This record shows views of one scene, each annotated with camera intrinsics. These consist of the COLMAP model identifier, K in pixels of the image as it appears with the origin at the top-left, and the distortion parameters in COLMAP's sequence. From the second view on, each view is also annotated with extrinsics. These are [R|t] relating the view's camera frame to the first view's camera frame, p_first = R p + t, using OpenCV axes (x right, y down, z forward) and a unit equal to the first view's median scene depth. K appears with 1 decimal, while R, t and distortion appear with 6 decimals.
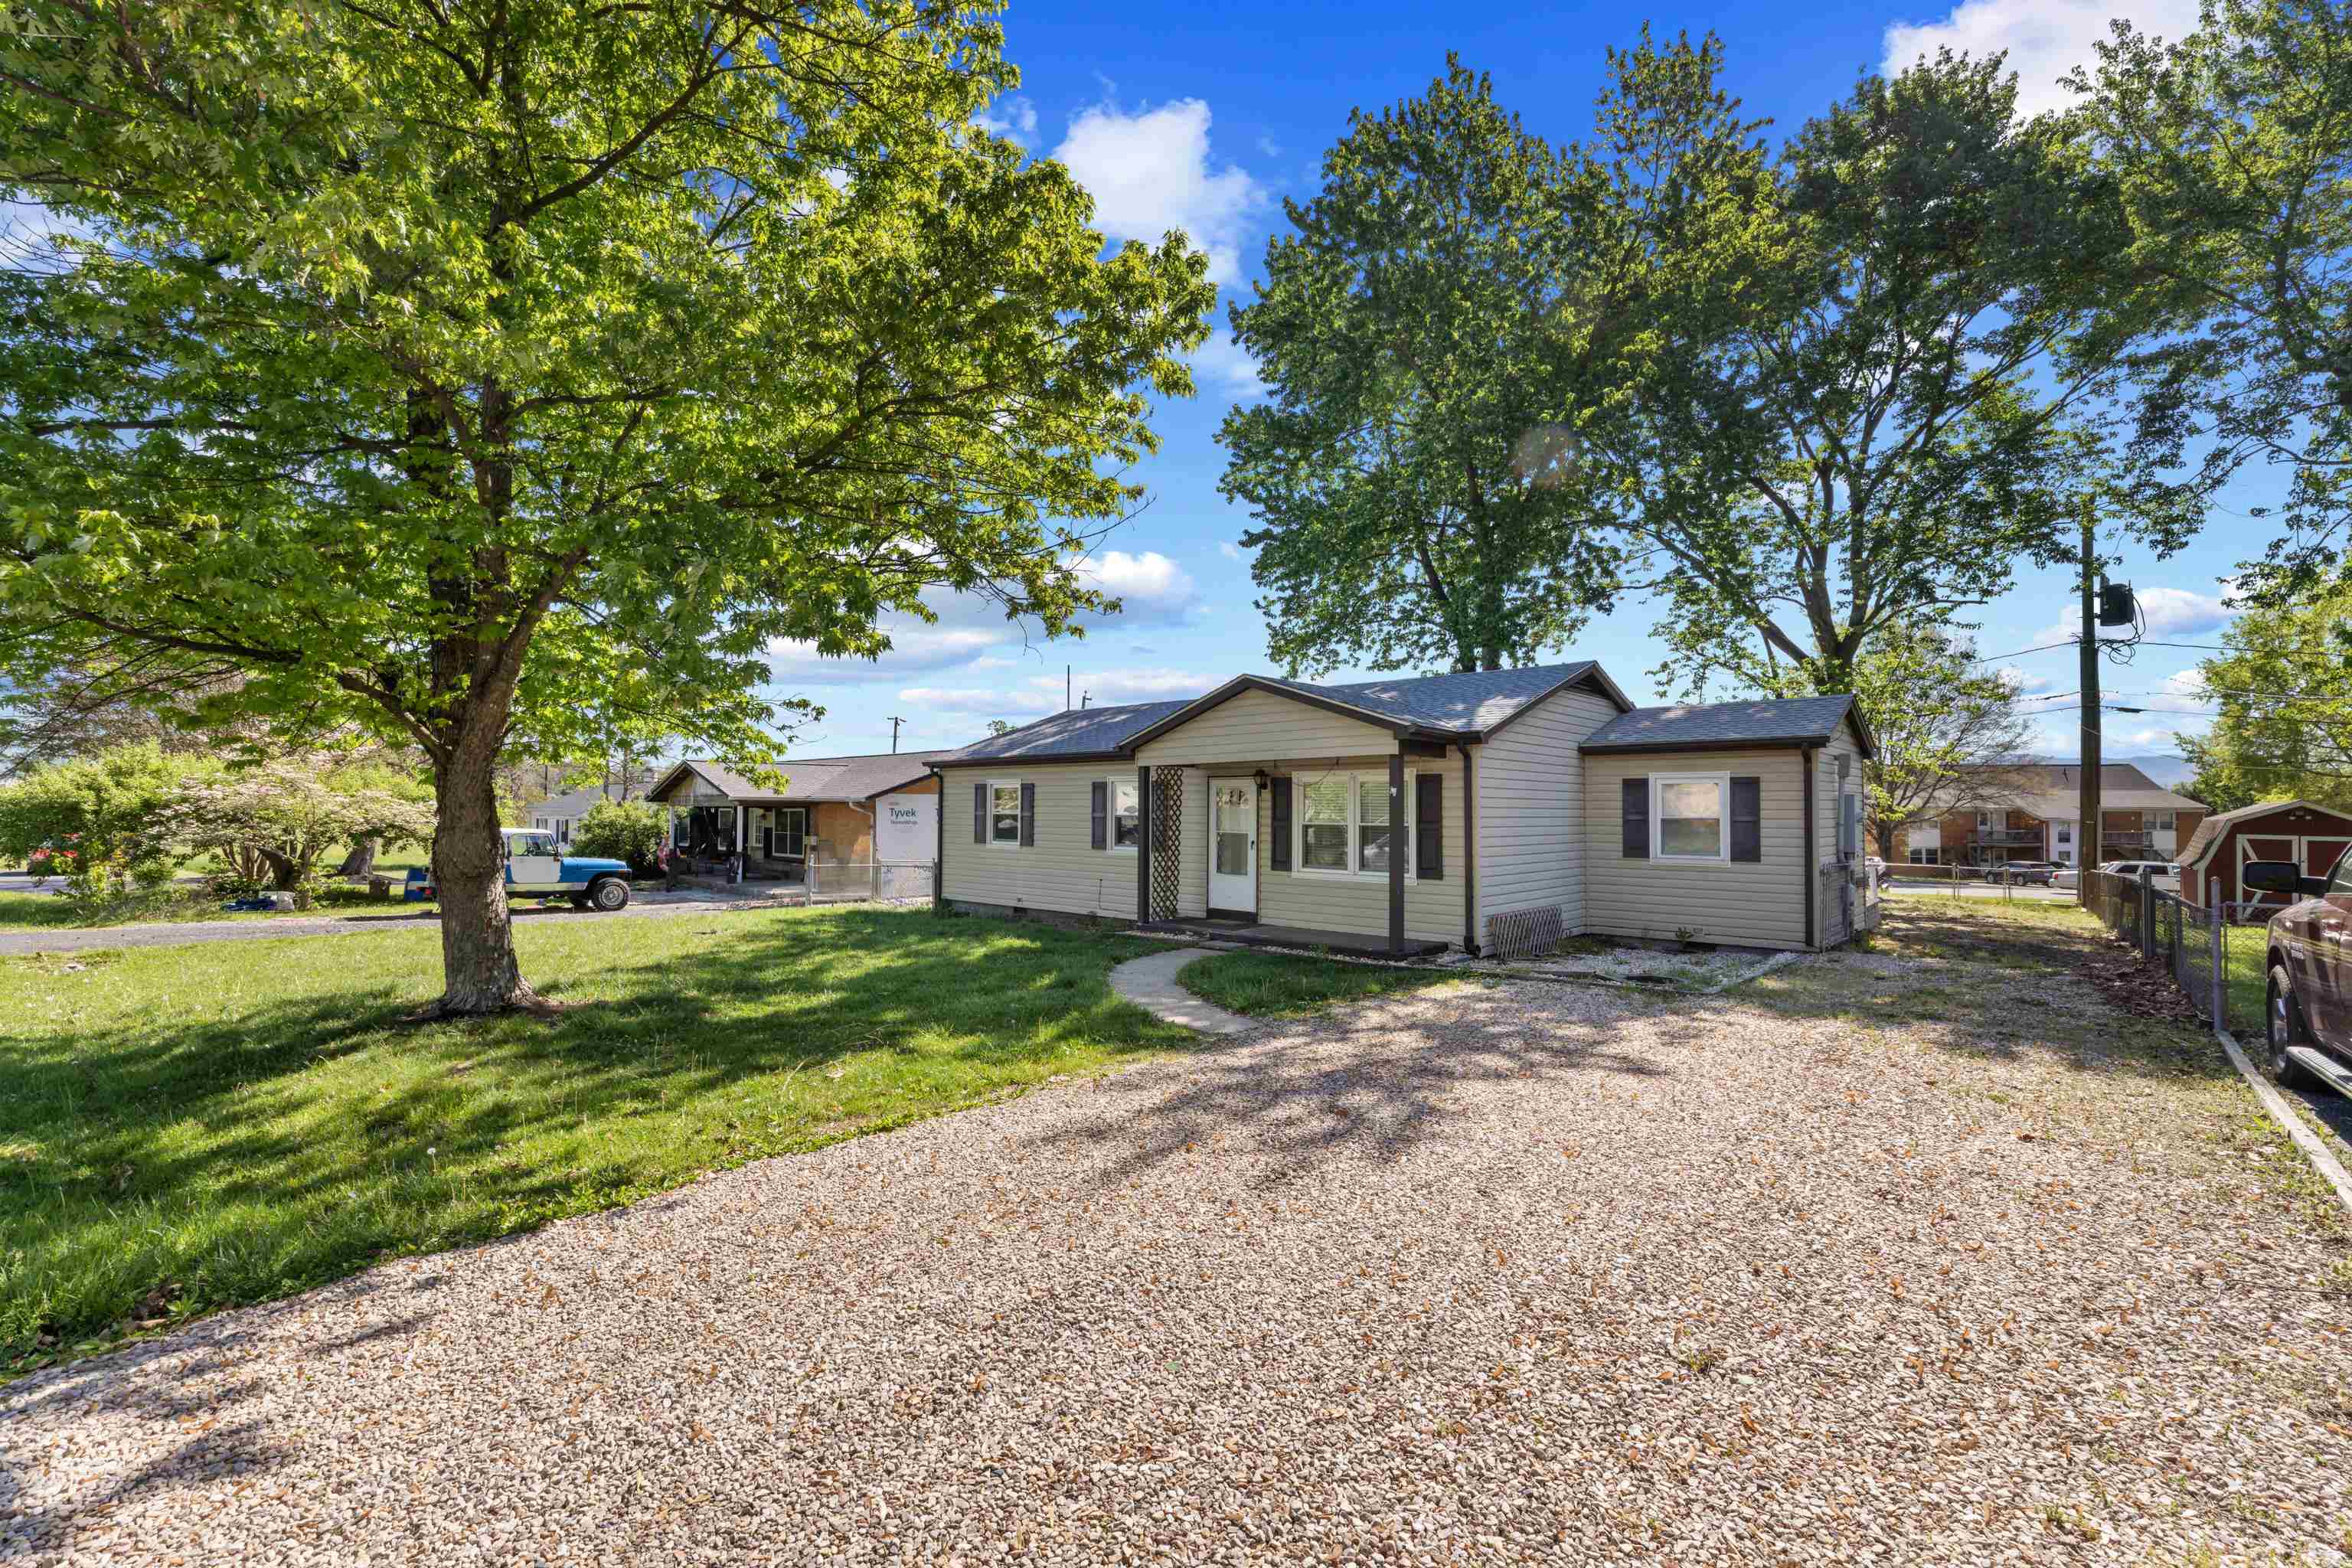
lens RADIAL K [[992.9, 0, 1170.3], [0, 992.9, 787.8], [0, 0, 1]] dist [0.000838, 0.000308]
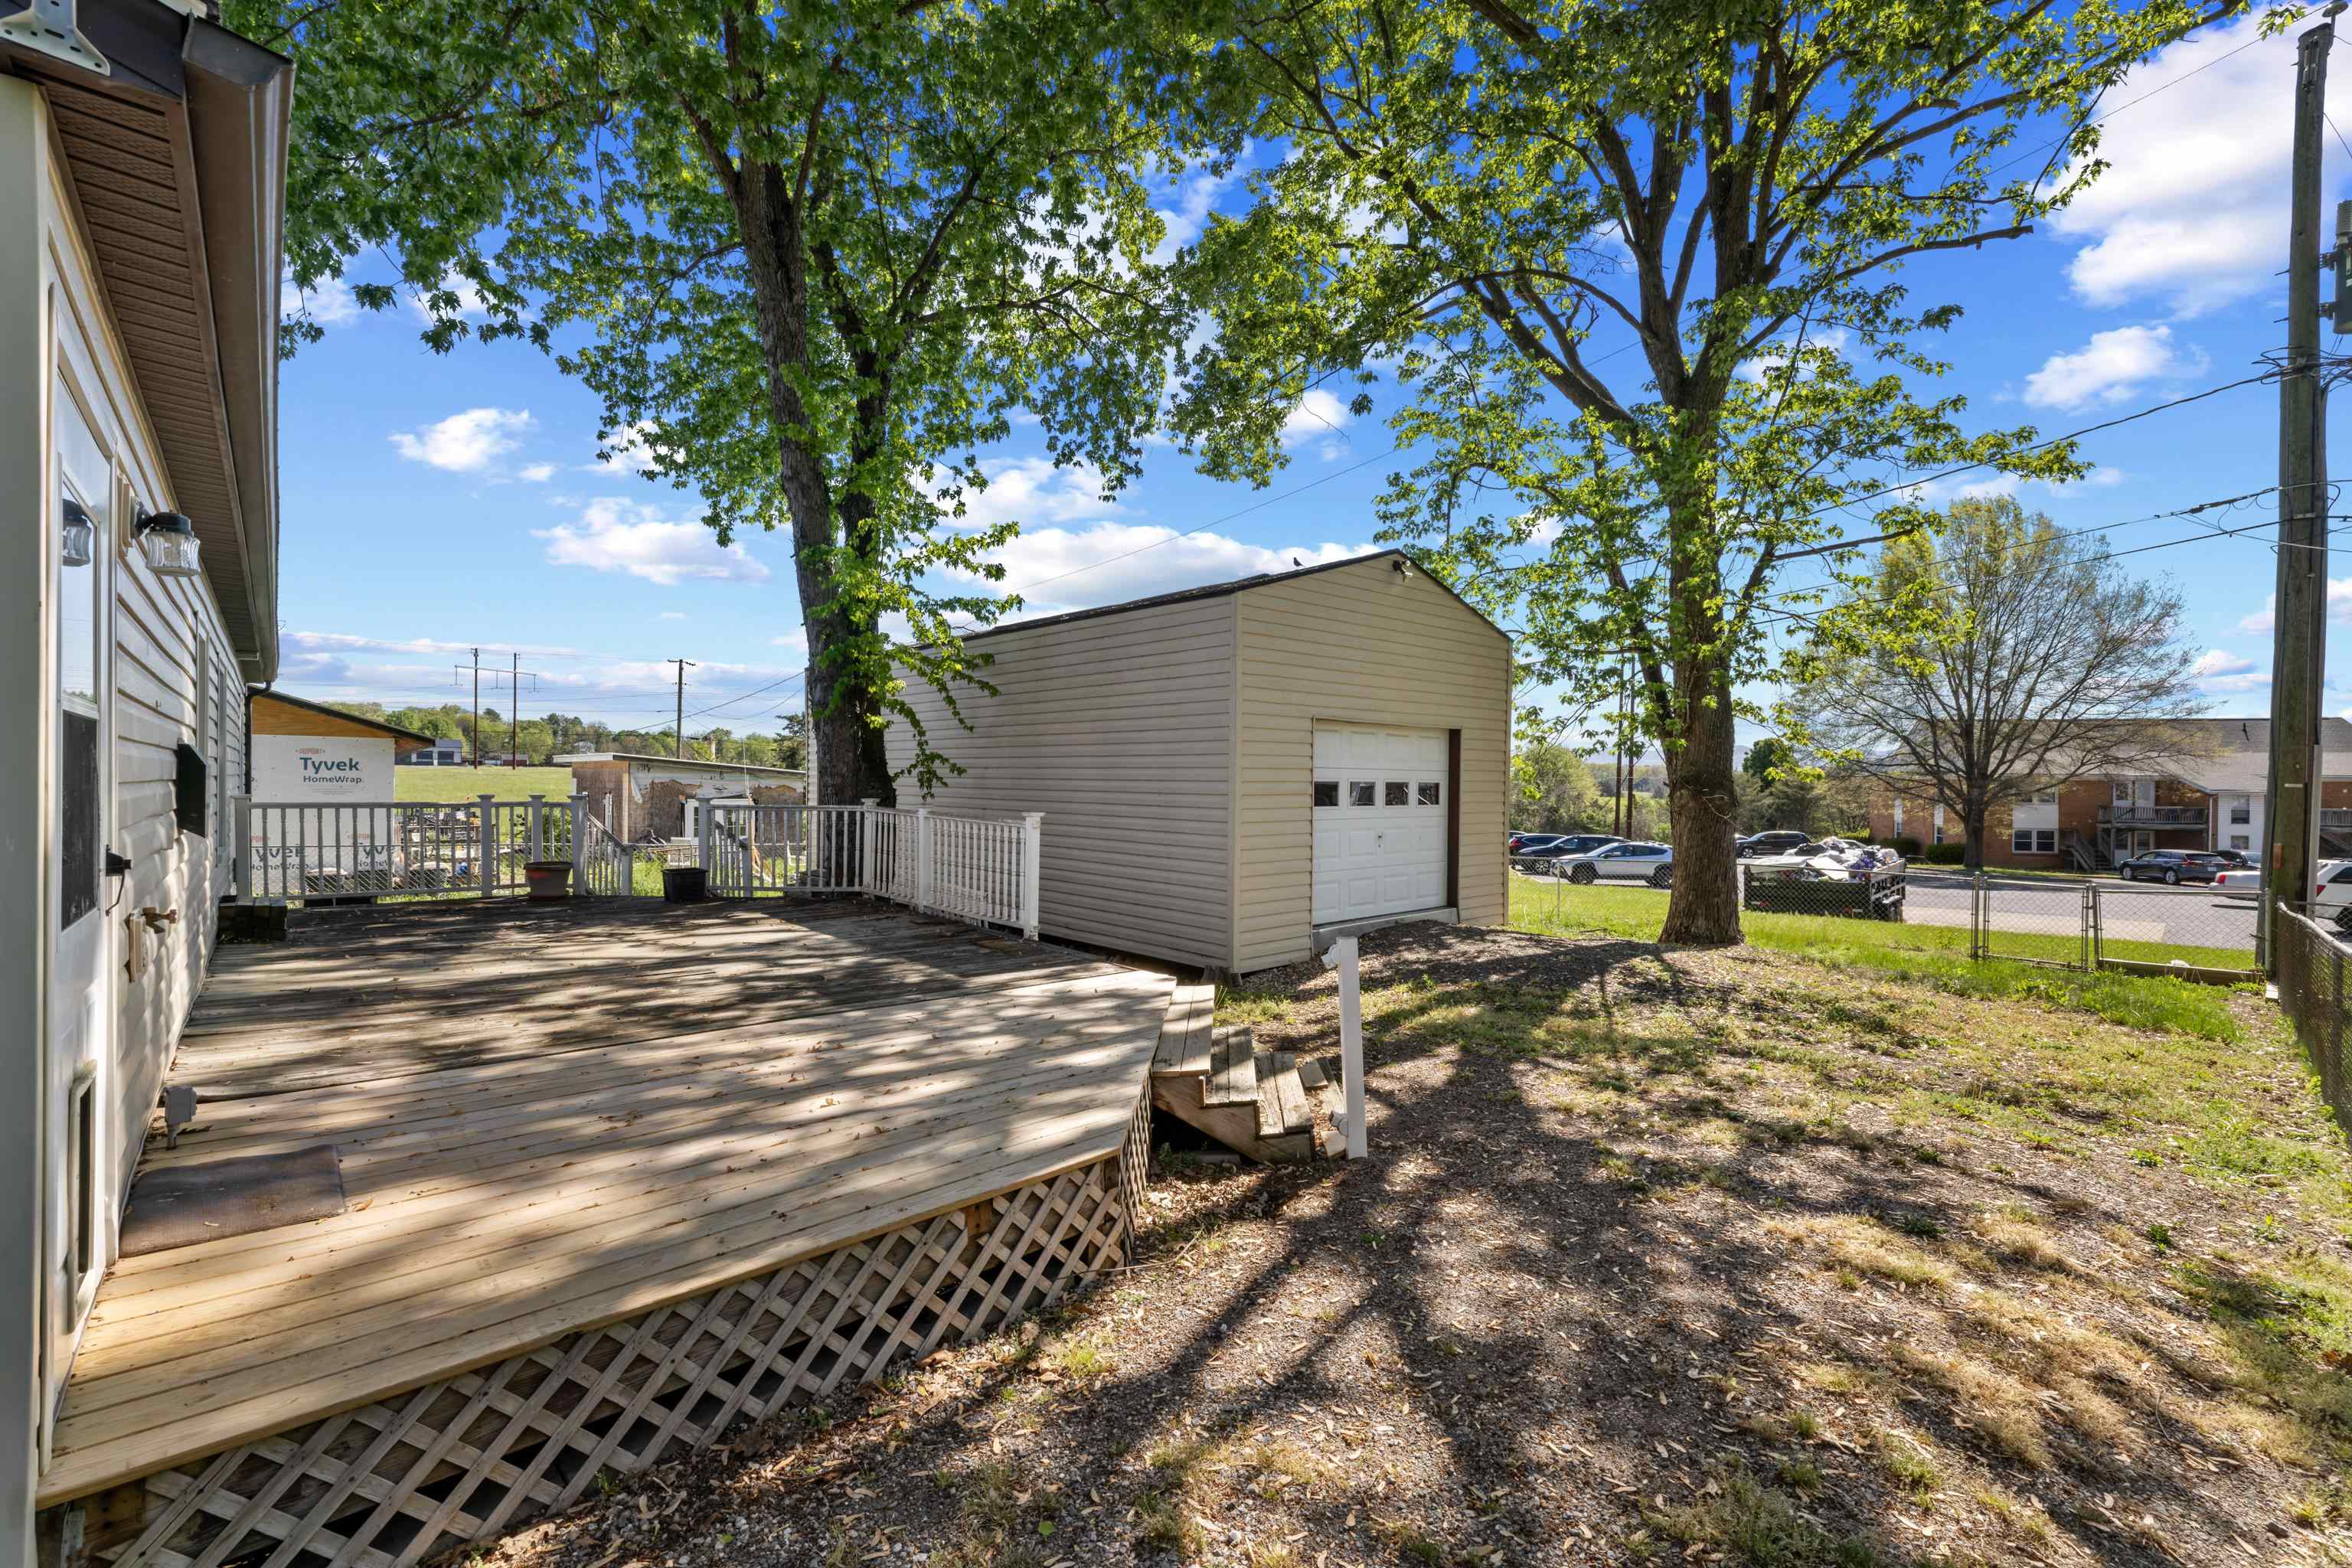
lens RADIAL K [[992.9, 0, 1180.0], [0, 992.9, 783.1], [0, 0, 1]] dist [0.000838, 0.000308]
pose [[0.996160, 0.003405, -0.087490, 0.210561], [-0.001389, 0.999732, 0.023090, 0.010656], [0.087545, -0.022880, 0.995898, 0.231161]]
